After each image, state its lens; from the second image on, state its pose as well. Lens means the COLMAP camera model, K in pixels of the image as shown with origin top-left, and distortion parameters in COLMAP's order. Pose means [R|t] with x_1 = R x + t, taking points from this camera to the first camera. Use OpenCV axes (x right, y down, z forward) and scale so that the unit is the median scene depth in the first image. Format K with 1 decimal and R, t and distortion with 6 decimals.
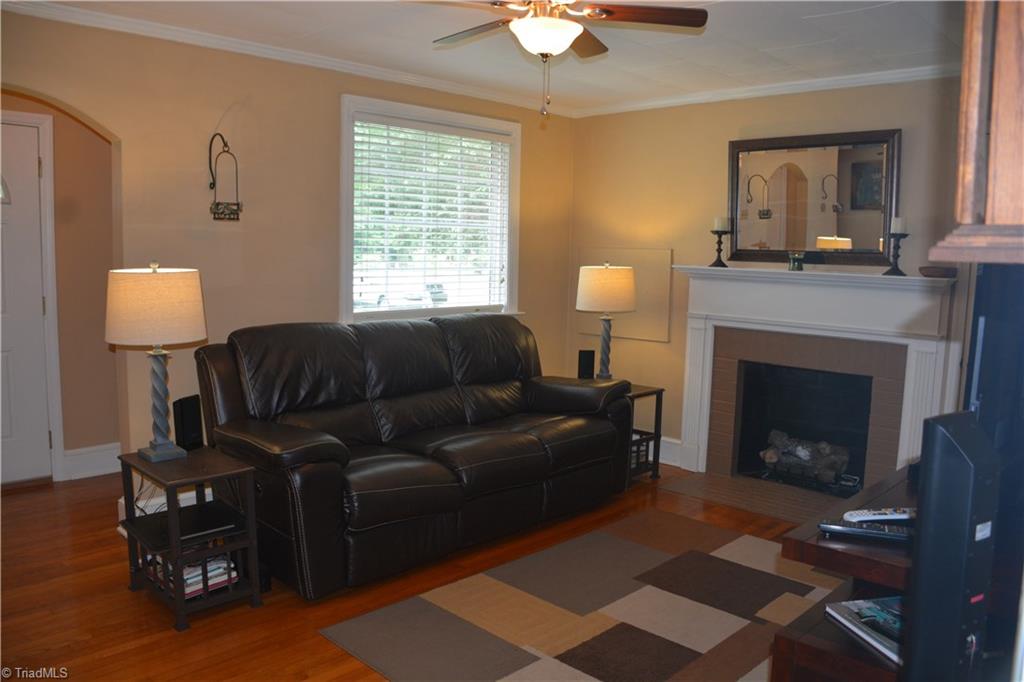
lens RADIAL K [[790.0, 0, 512.0], [0, 790.0, 341.0], [0, 0, 1]] dist [-0.160925, 0.105140]
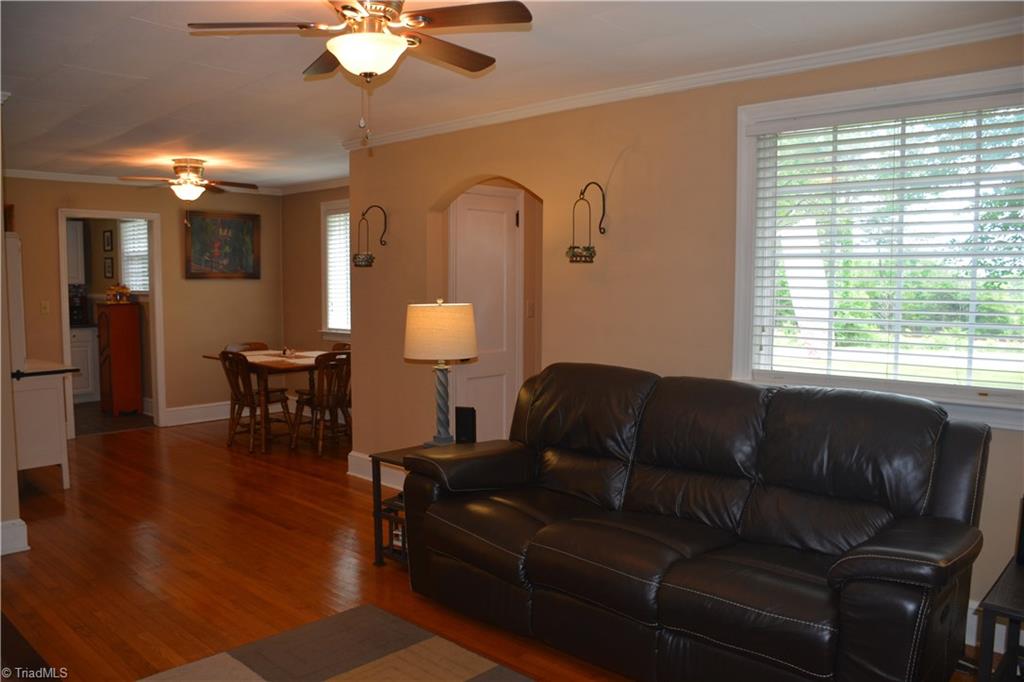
lens RADIAL K [[790.0, 0, 512.0], [0, 790.0, 341.0], [0, 0, 1]] dist [-0.160925, 0.105140]
pose [[0.024590, 0.053792, -0.998249, 0.646364], [-0.121905, 0.991261, 0.050413, -0.081247], [0.992237, 0.120452, 0.030933, 0.781481]]
